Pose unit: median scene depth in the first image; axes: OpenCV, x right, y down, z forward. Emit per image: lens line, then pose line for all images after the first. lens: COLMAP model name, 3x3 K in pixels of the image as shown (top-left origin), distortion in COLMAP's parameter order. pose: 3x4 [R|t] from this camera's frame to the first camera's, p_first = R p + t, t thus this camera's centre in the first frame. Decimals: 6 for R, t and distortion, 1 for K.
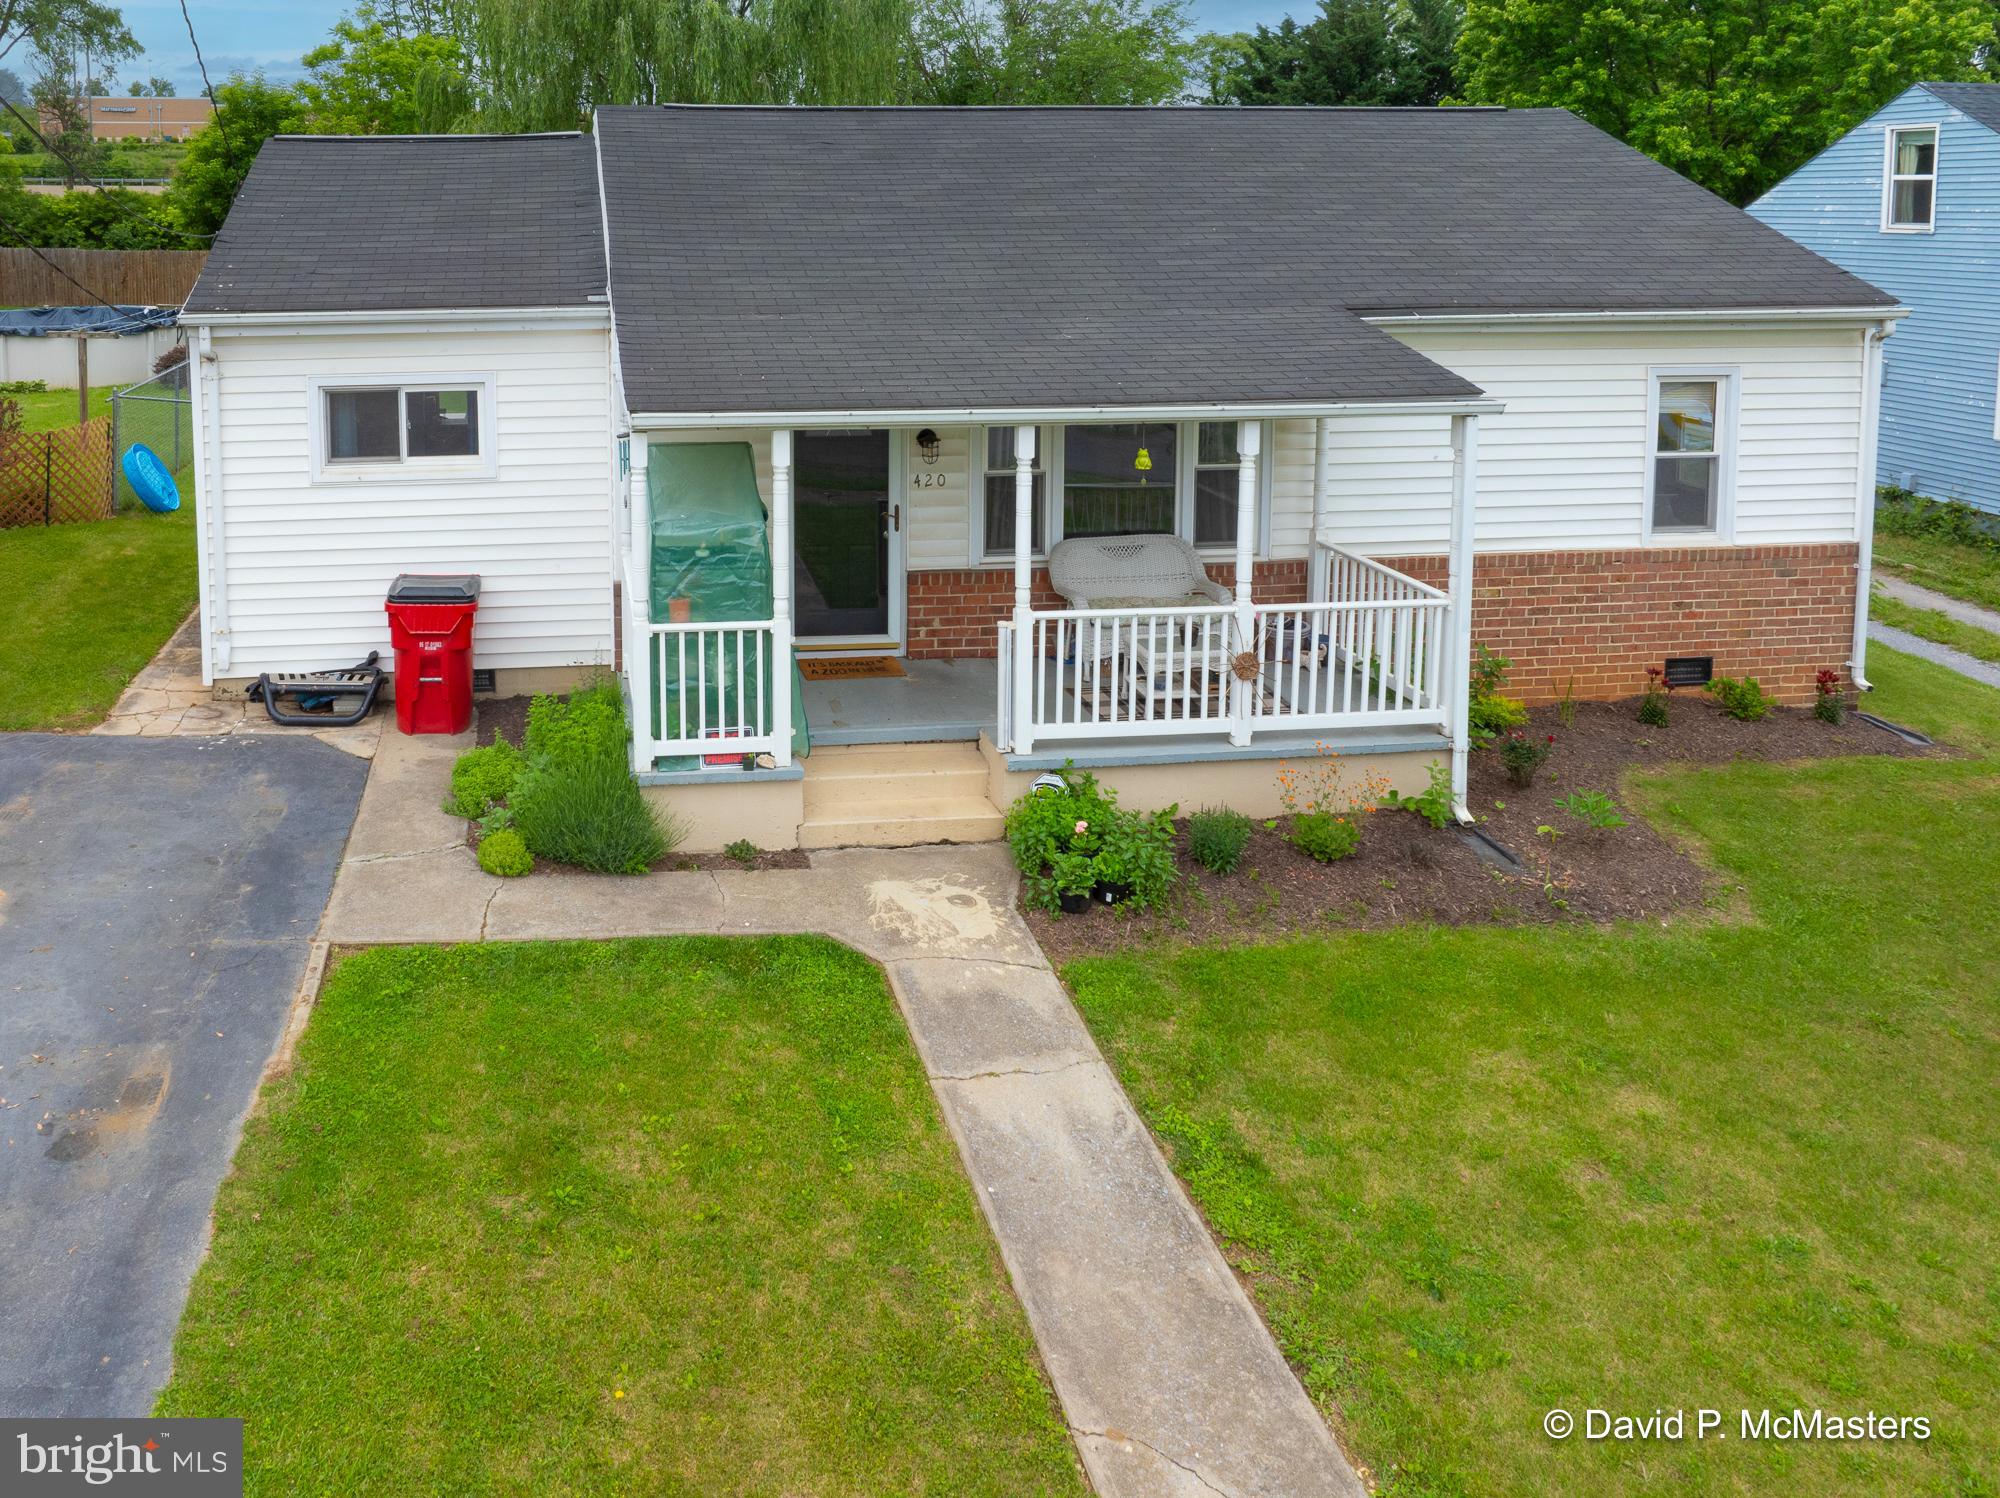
lens RADIAL K [[1474.0, 0, 668.3], [0, 1474.0, 331.5], [0, 0, 1]] dist [-0.043144, 0.004687]
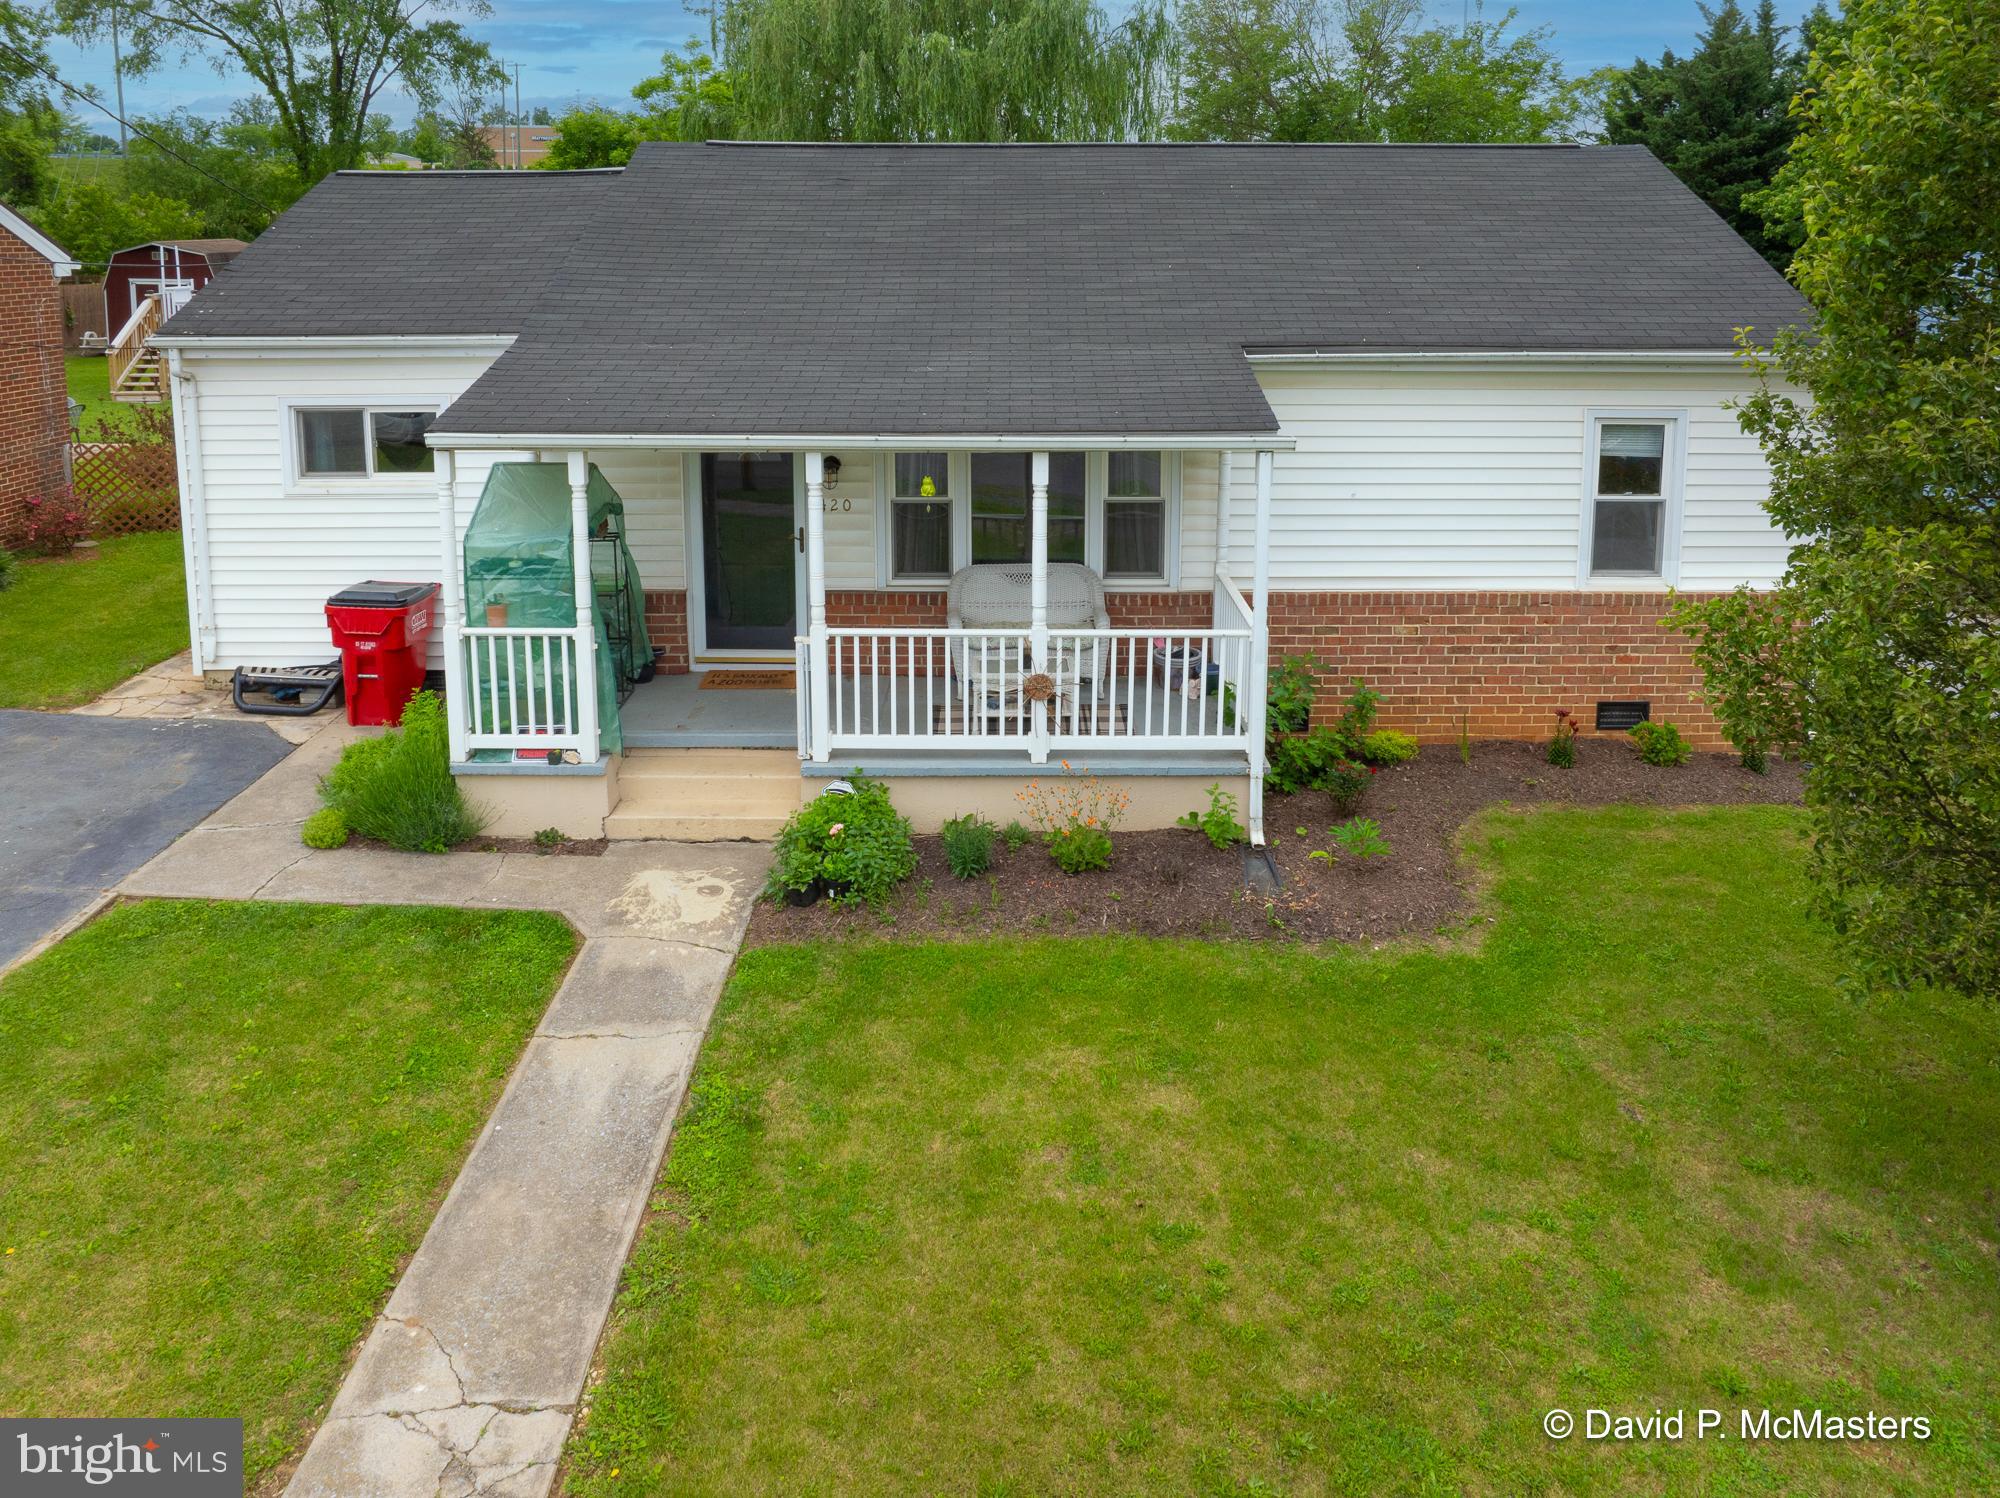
lens RADIAL K [[1490.7, 0, 1021.9], [0, 1490.7, 436.0], [0, 0, 1]] dist [-0.034739, -0.004543]
pose [[0.997460, 0.017627, -0.069015, 0.426319], [-0.014573, 0.998903, 0.044509, 0.004408], [0.069724, -0.043390, 0.996622, -0.044402]]
